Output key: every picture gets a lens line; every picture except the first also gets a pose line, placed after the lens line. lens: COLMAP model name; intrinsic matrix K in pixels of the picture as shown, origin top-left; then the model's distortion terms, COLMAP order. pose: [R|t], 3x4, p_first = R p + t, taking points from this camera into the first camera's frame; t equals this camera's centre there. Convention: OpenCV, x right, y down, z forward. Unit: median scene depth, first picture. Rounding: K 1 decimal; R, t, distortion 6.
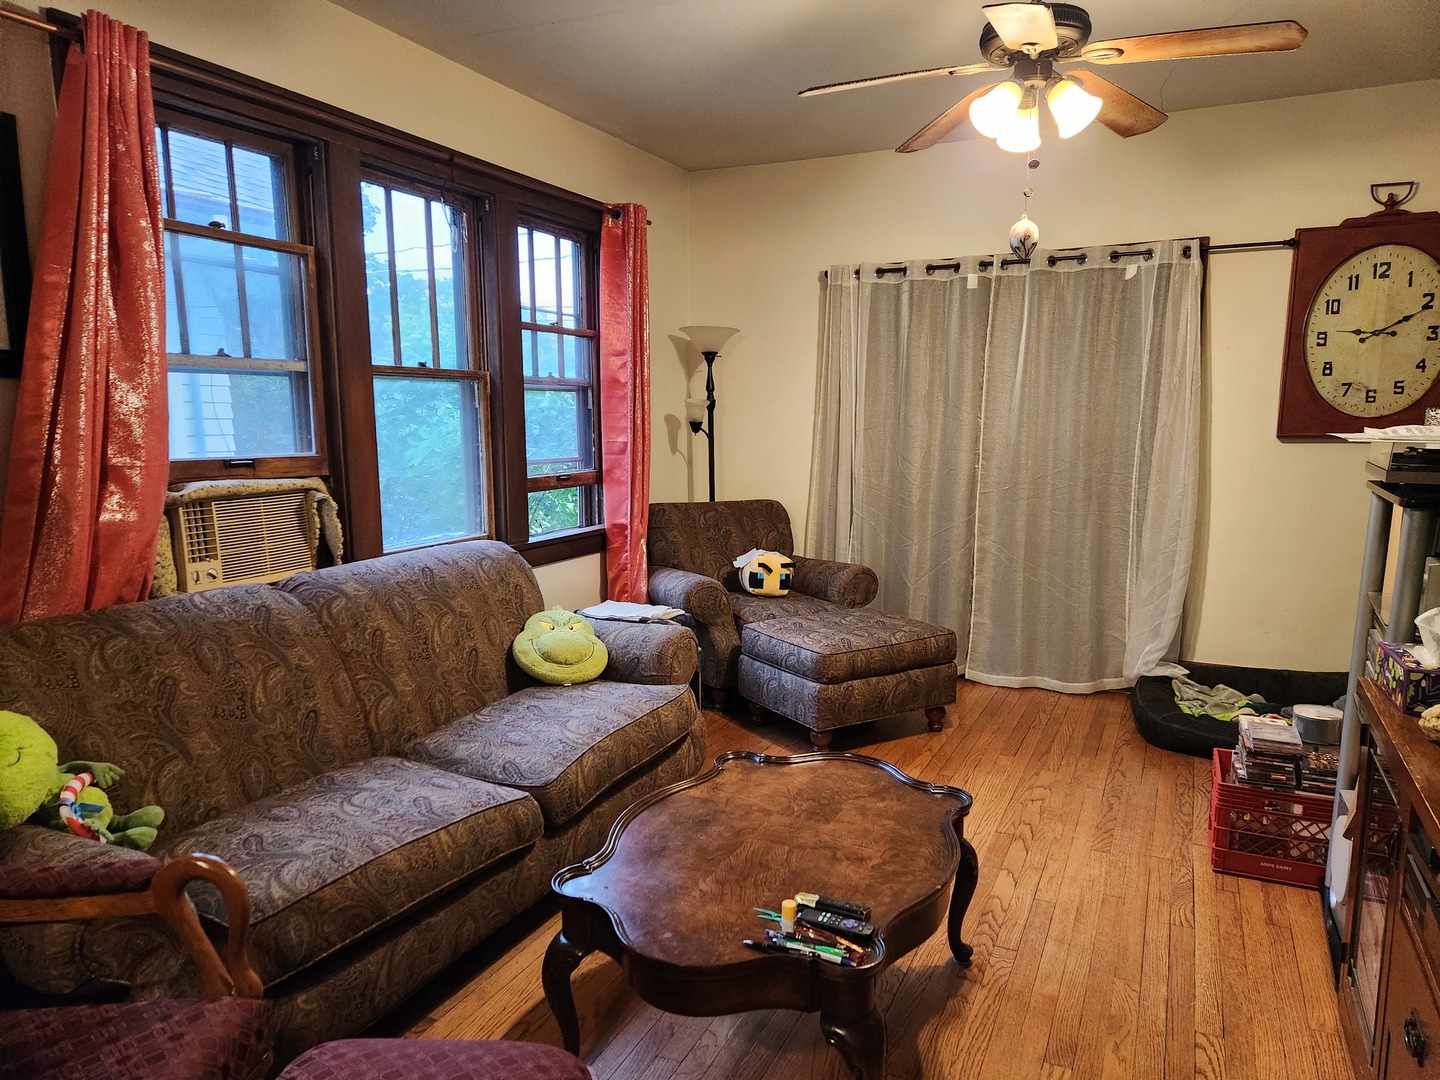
lens RADIAL K [[955.7, 0, 720.0], [0, 955.7, 540.0], [0, 0, 1]] dist [0.070748, -0.065388]
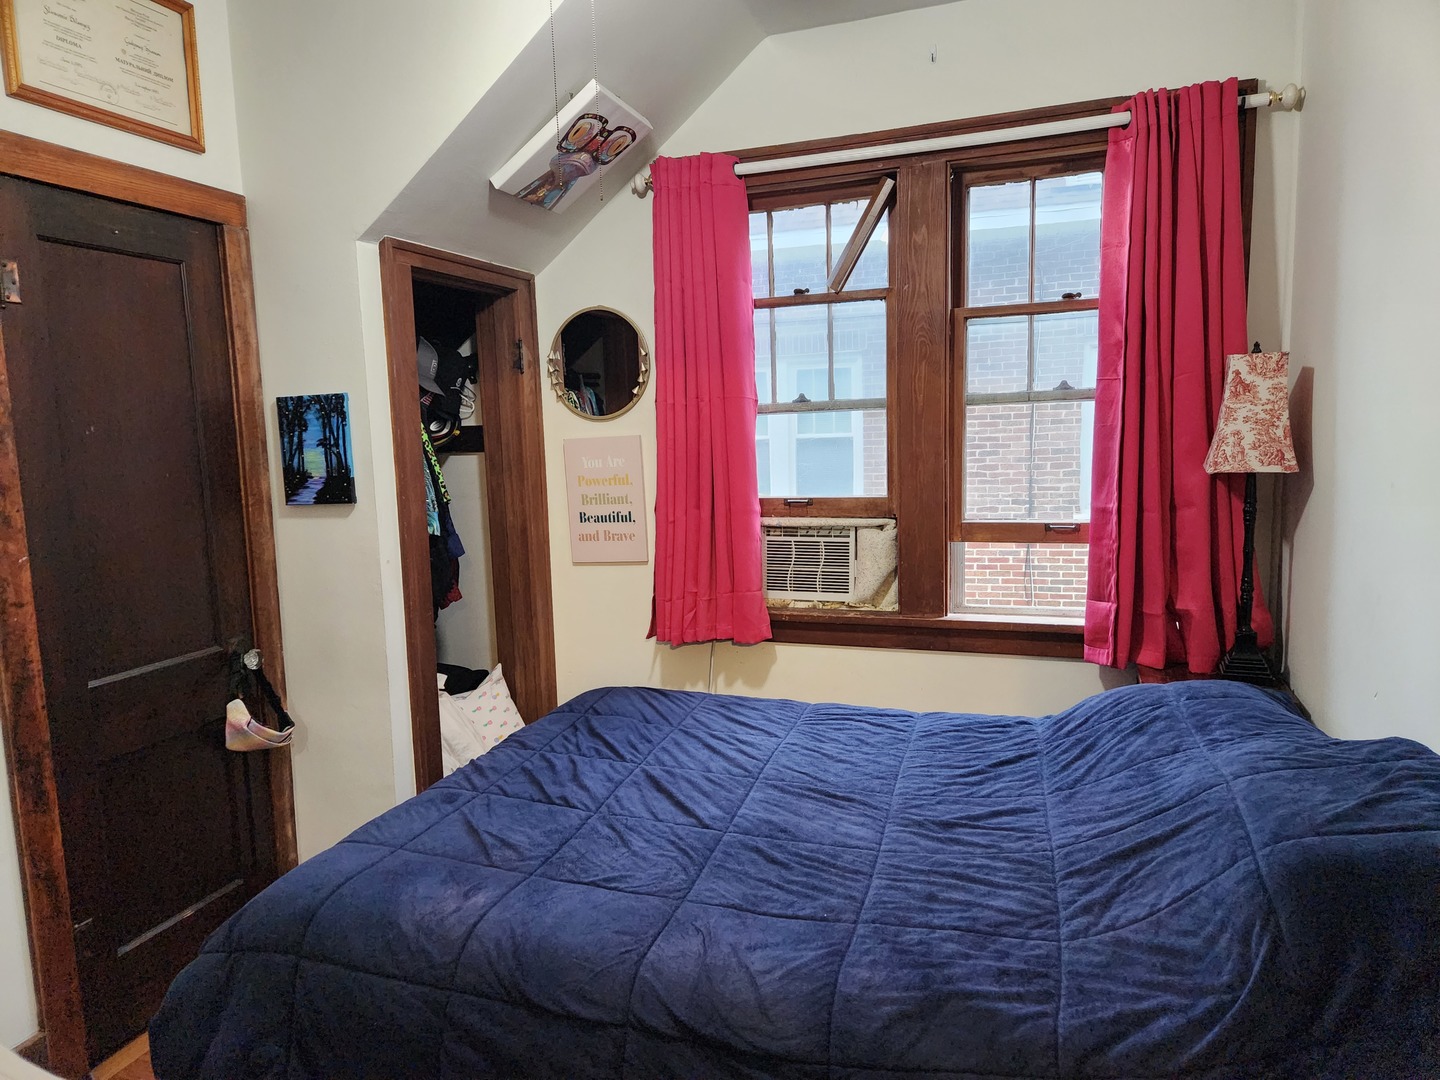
lens RADIAL K [[955.7, 0, 720.0], [0, 955.7, 540.0], [0, 0, 1]] dist [0.070748, -0.065388]
pose [[0.106311, 0.111280, -0.988086, 0.641636], [-0.111117, 0.988823, 0.099408, -0.116544], [0.988105, 0.099225, 0.117487, 0.744383]]
